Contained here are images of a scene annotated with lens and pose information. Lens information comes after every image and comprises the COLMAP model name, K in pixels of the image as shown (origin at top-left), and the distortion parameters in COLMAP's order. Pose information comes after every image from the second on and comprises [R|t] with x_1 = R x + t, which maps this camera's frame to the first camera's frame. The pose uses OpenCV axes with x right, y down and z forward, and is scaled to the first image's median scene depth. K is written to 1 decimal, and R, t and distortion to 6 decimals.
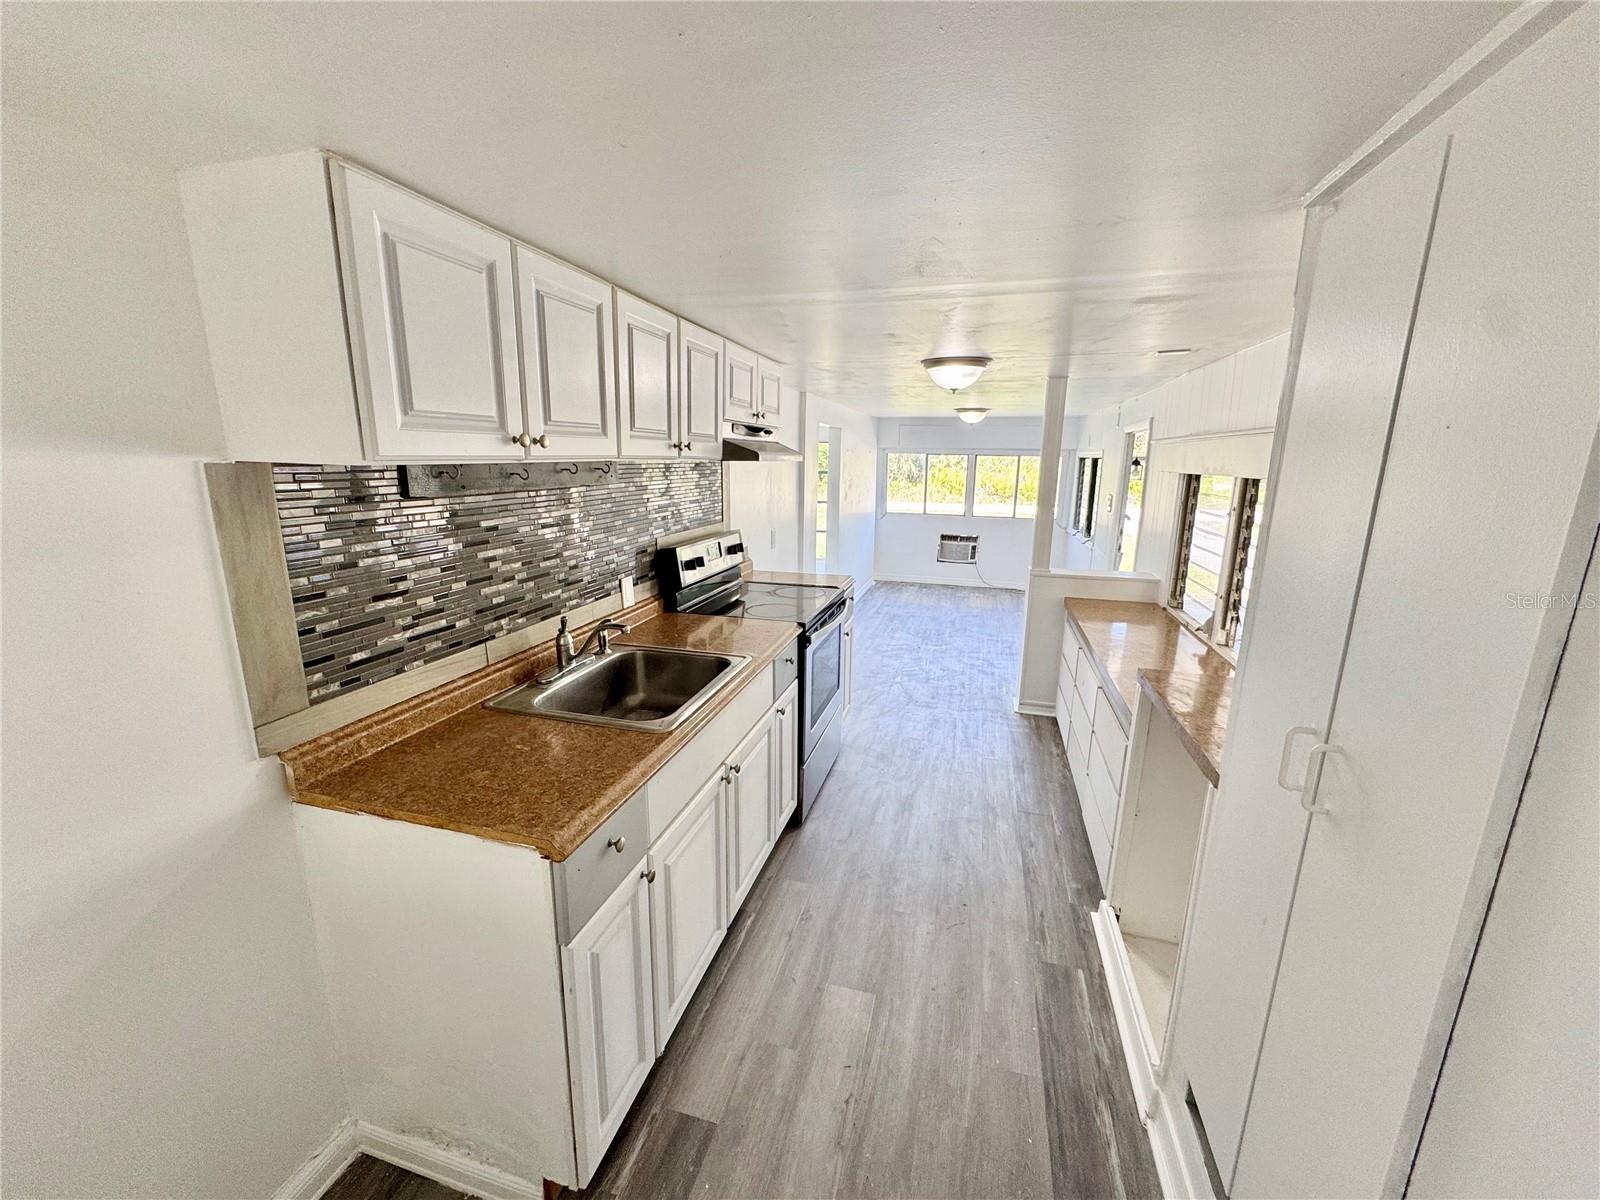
lens RADIAL K [[641.4, 0, 799.6], [0, 641.4, 597.8], [0, 0, 1]] dist [-0.004989, 0.001131]
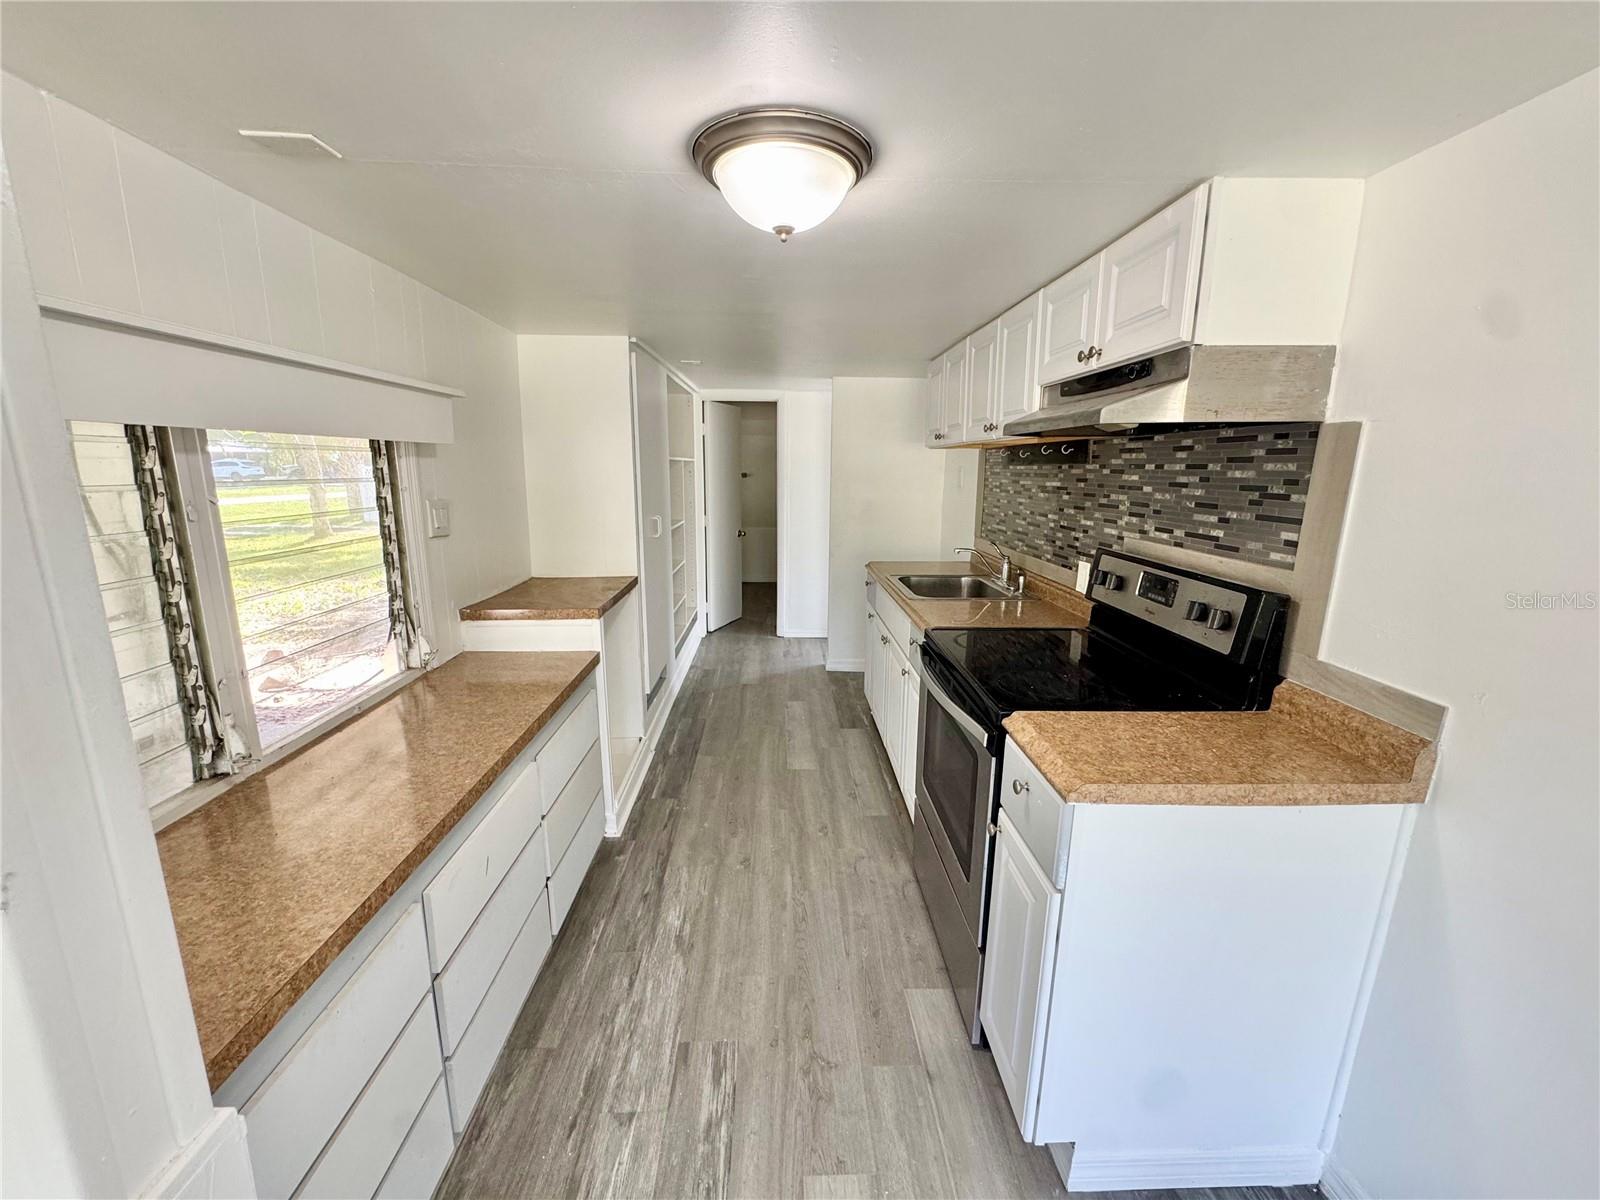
lens RADIAL K [[641.4, 0, 797.2], [0, 641.4, 599.7], [0, 0, 1]] dist [-0.004989, 0.001131]
pose [[-0.953394, 0.044029, -0.298498, 0.589241], [-0.082825, 0.913105, 0.399224, -0.445930], [0.290137, 0.405341, -0.866902, 2.343640]]
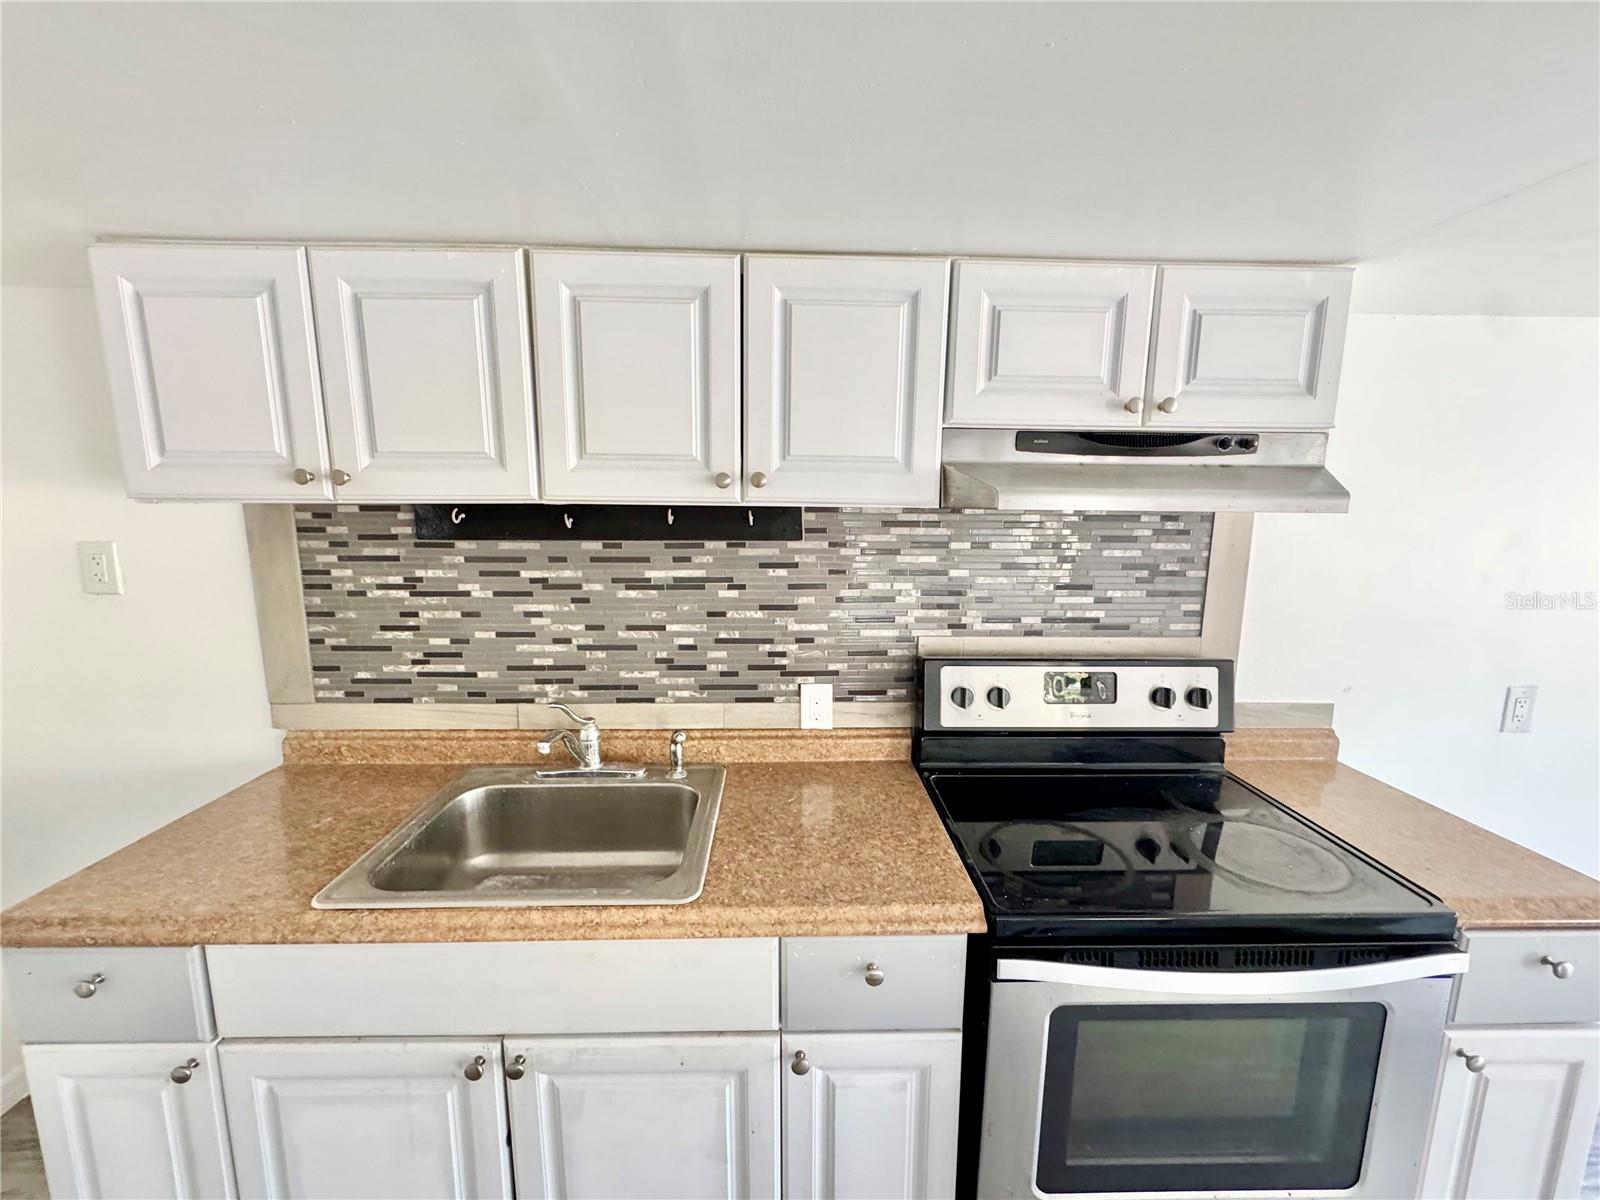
lens RADIAL K [[641.4, 0, 796.2], [0, 641.4, 600.3], [0, 0, 1]] dist [-0.004989, 0.001131]
pose [[0.297248, 0.134409, -0.945292, 0.443510], [-0.210657, 0.974877, 0.072375, -0.212663], [0.931272, 0.177620, 0.318094, 1.022420]]
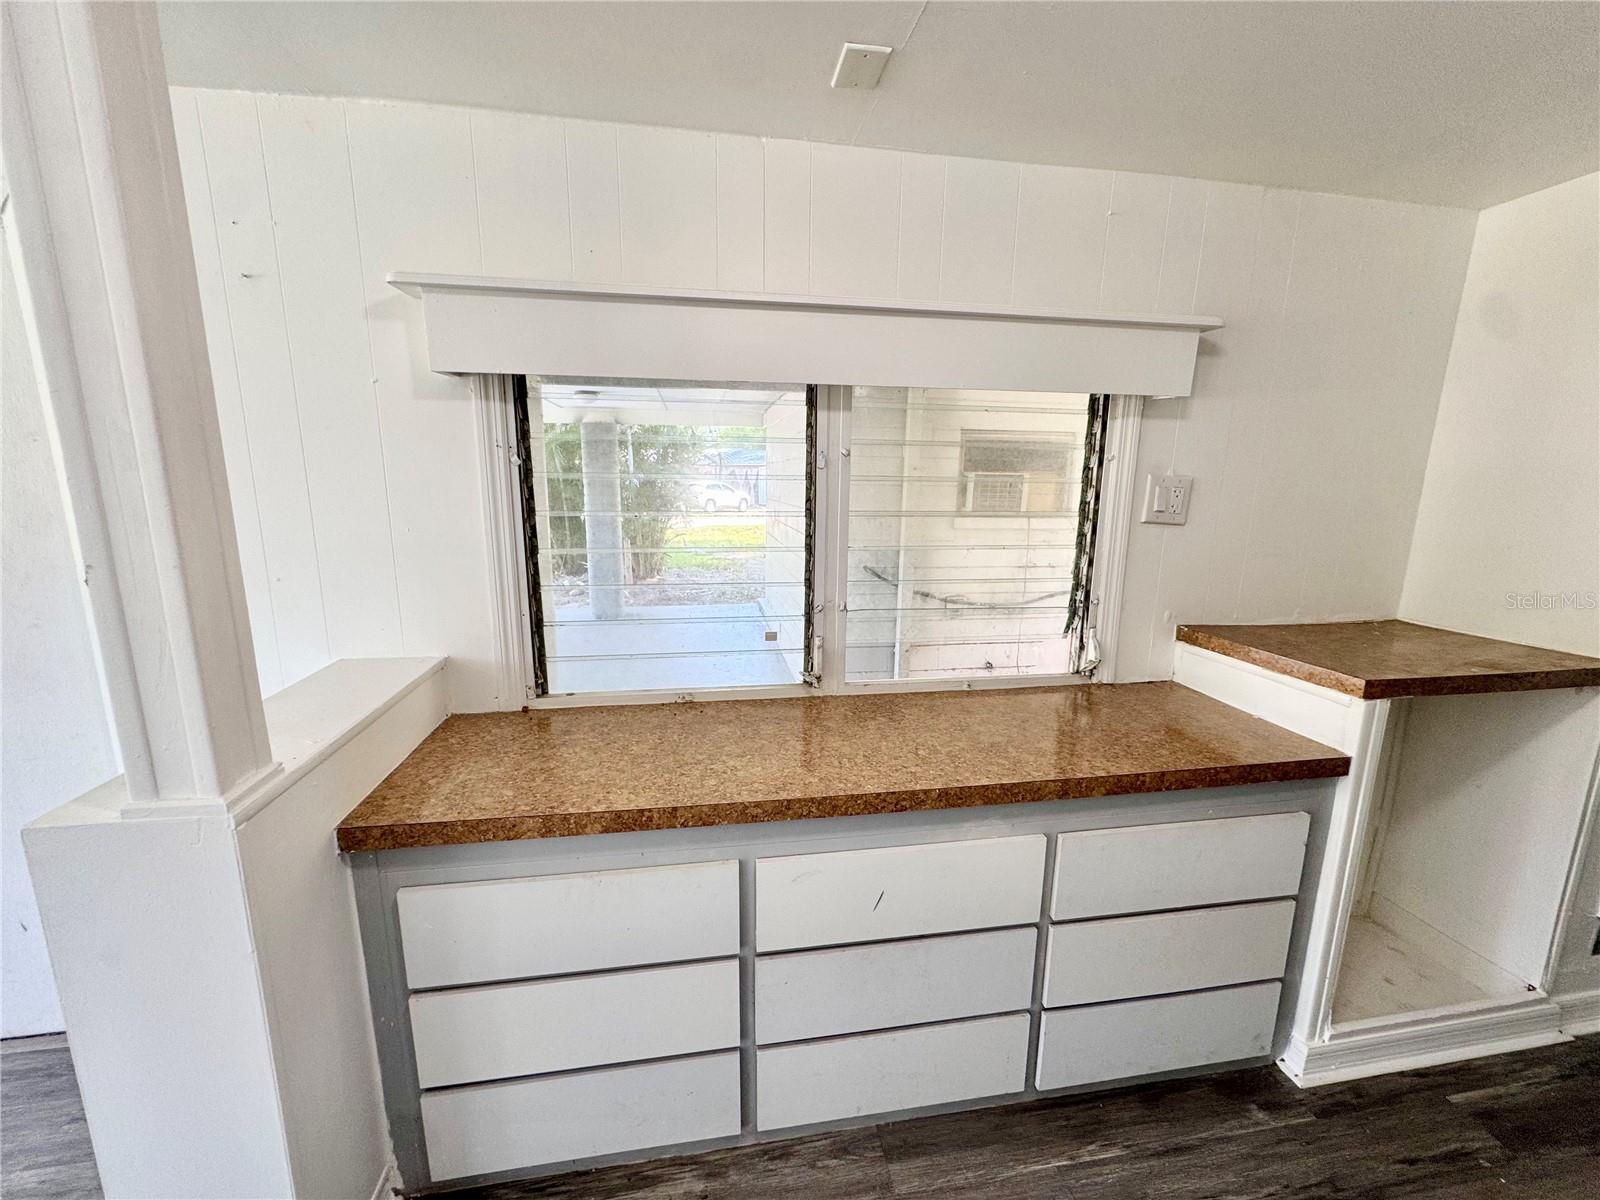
lens RADIAL K [[641.4, 0, 798.8], [0, 641.4, 600.9], [0, 0, 1]] dist [-0.004989, 0.001131]
pose [[-0.422600, -0.185458, 0.887139, 0.246909], [0.182666, 0.941324, 0.283800, -0.269233], [-0.887718, 0.281984, -0.363927, 1.885545]]
